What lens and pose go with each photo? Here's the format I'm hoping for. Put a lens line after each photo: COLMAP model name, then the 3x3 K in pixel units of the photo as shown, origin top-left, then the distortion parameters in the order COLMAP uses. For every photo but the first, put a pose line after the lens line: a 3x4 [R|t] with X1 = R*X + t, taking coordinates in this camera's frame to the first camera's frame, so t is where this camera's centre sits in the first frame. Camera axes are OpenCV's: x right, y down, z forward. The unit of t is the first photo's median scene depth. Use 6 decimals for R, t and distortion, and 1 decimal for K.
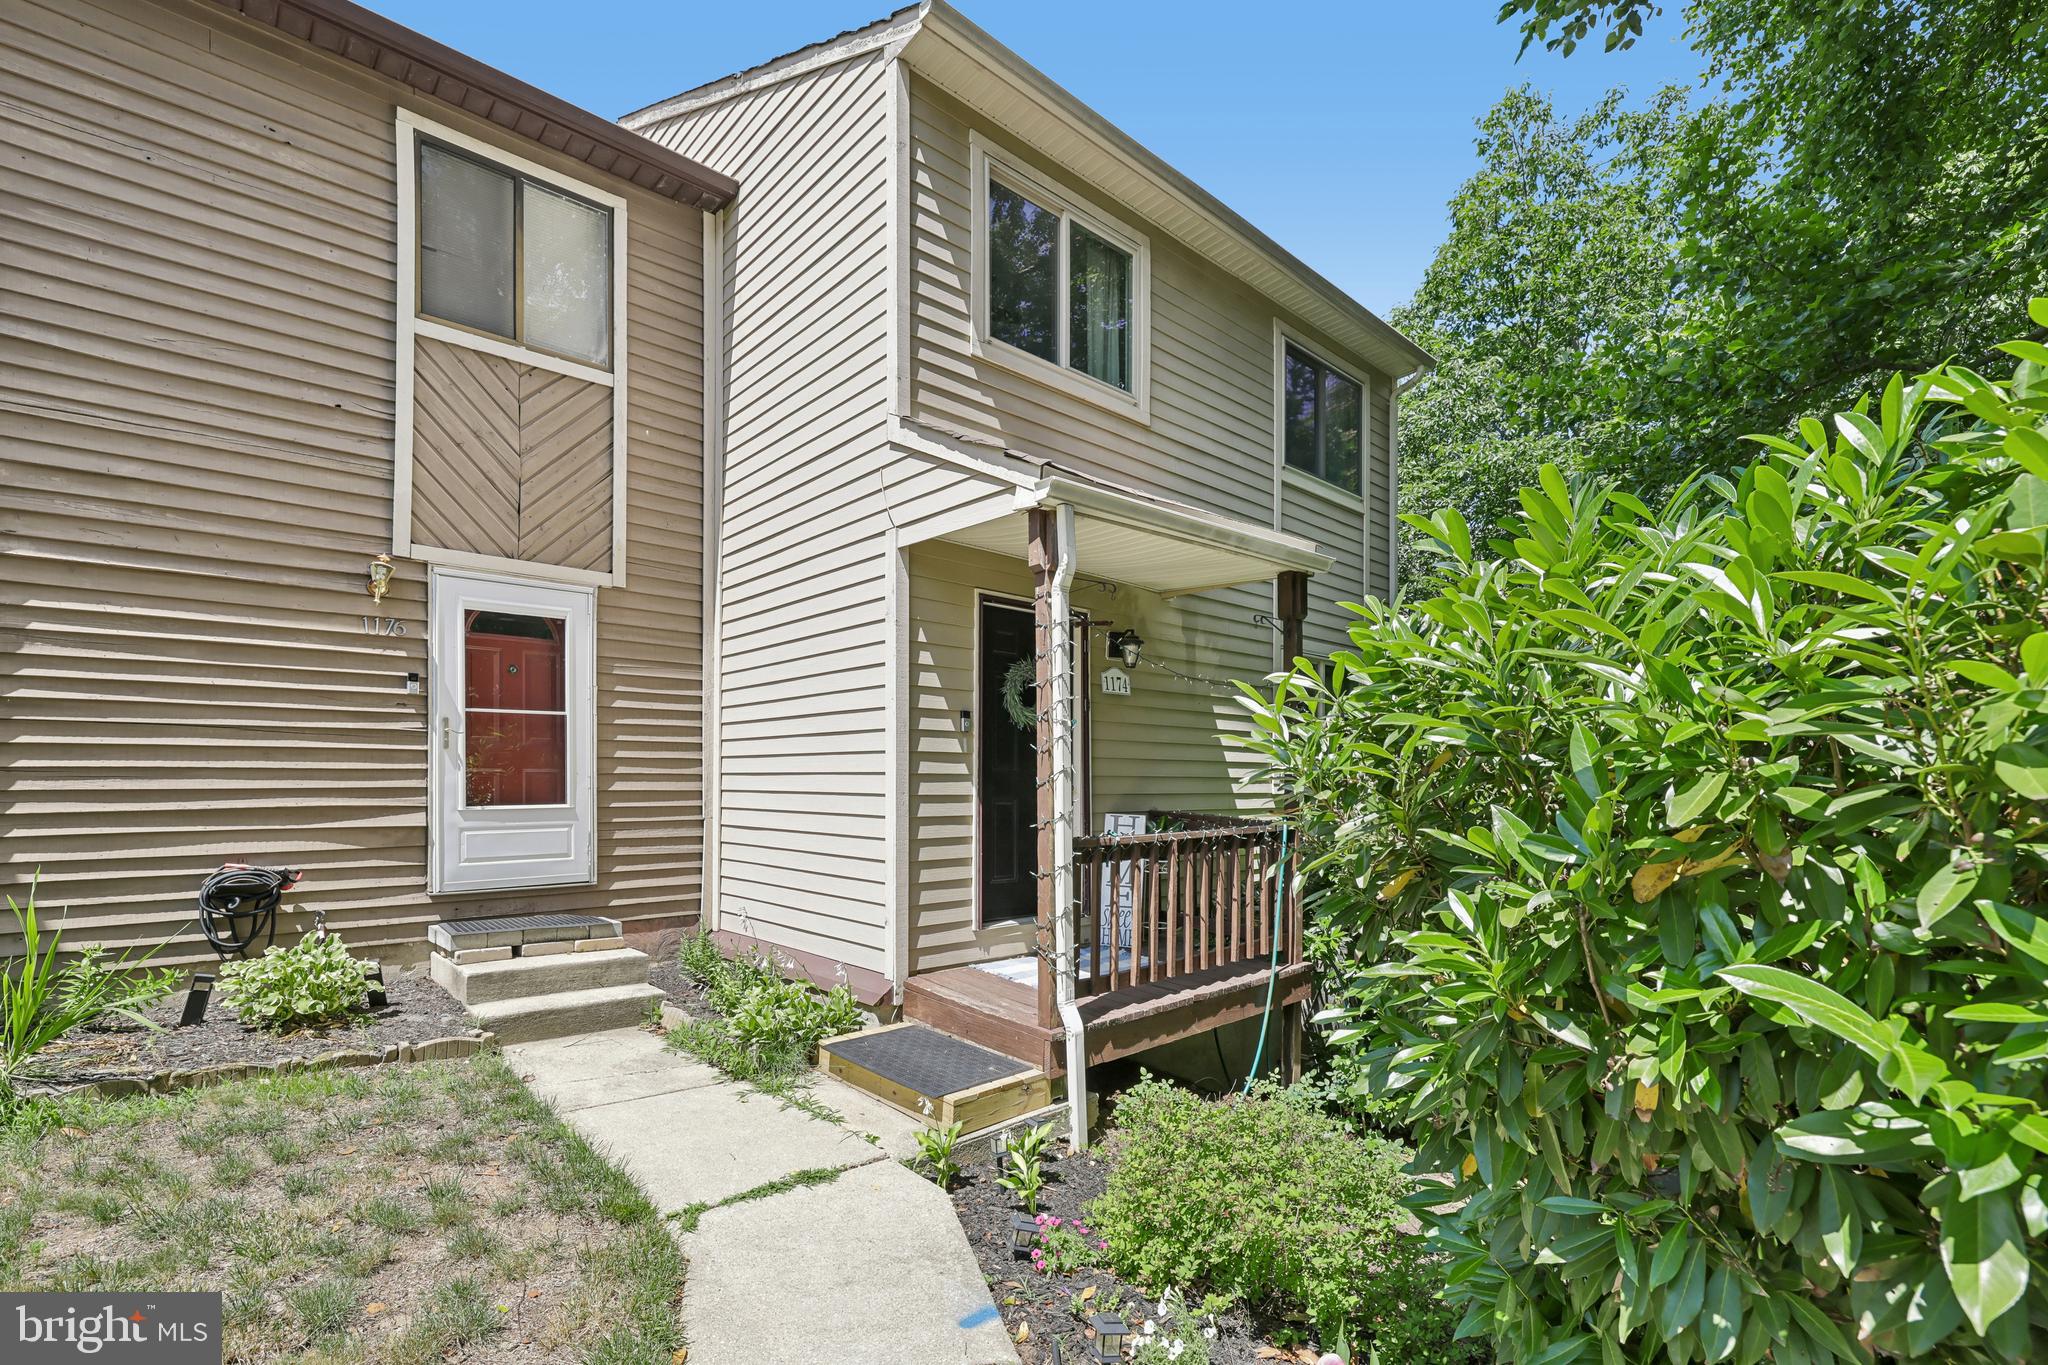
lens RADIAL K [[915.9, 0, 1025.1], [0, 915.9, 790.4], [0, 0, 1]] dist [0.000012, -0.000231]
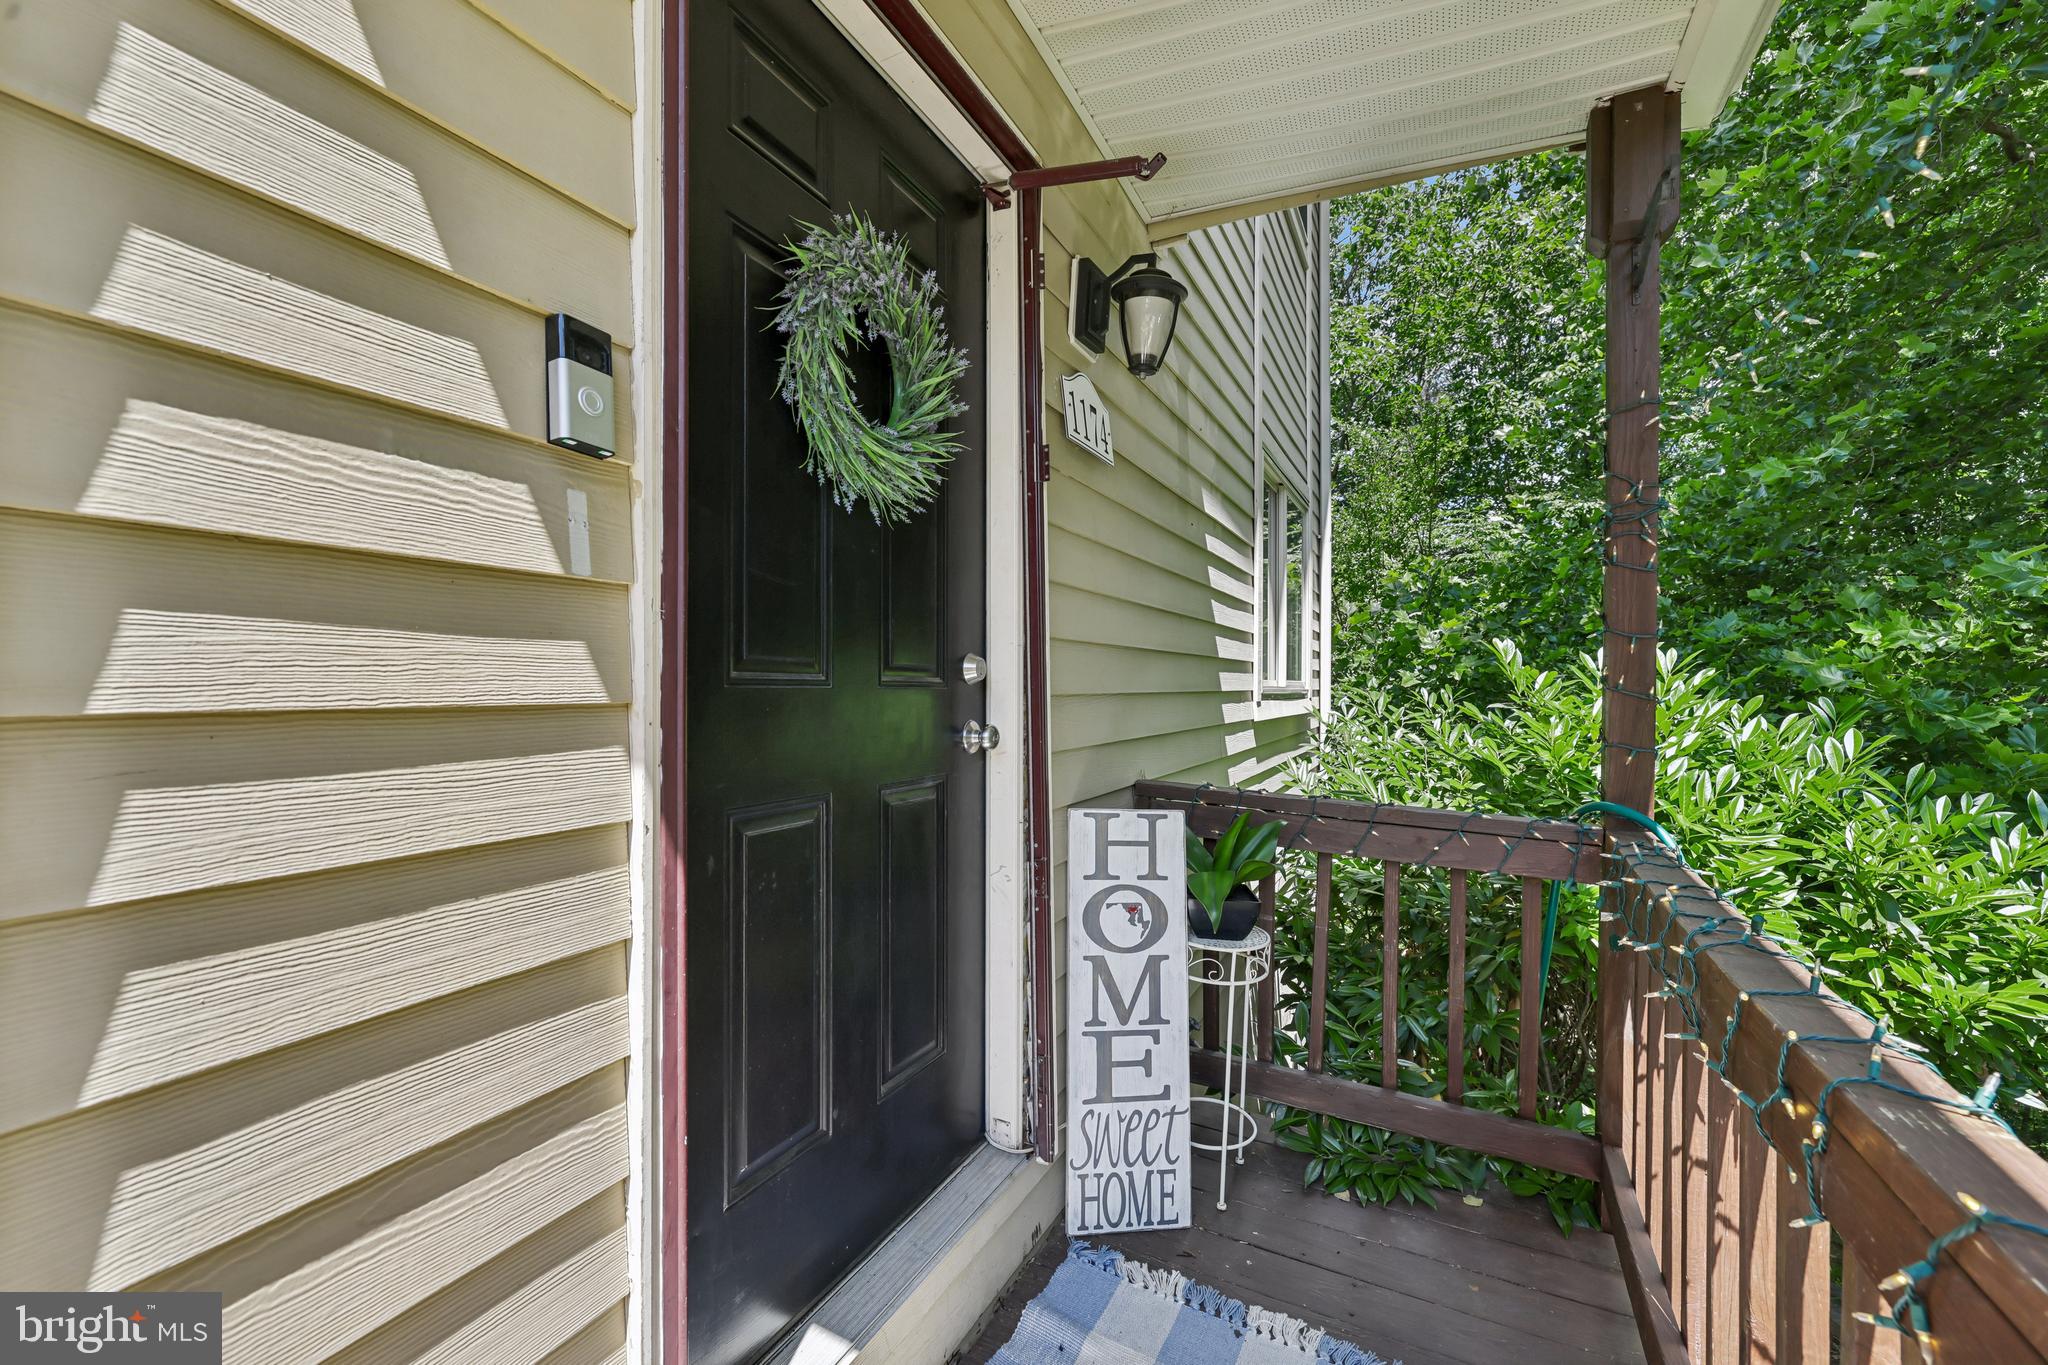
lens RADIAL K [[873.7, 0, 1024.0], [0, 873.7, 682.5], [0, 0, 1]] dist [-0.000473, 0.000003]
pose [[0.929264, 0.000906, 0.369415, -0.049992], [0.001627, 0.999977, -0.006546, -0.020773], [-0.369413, 0.006684, 0.929241, 0.834438]]
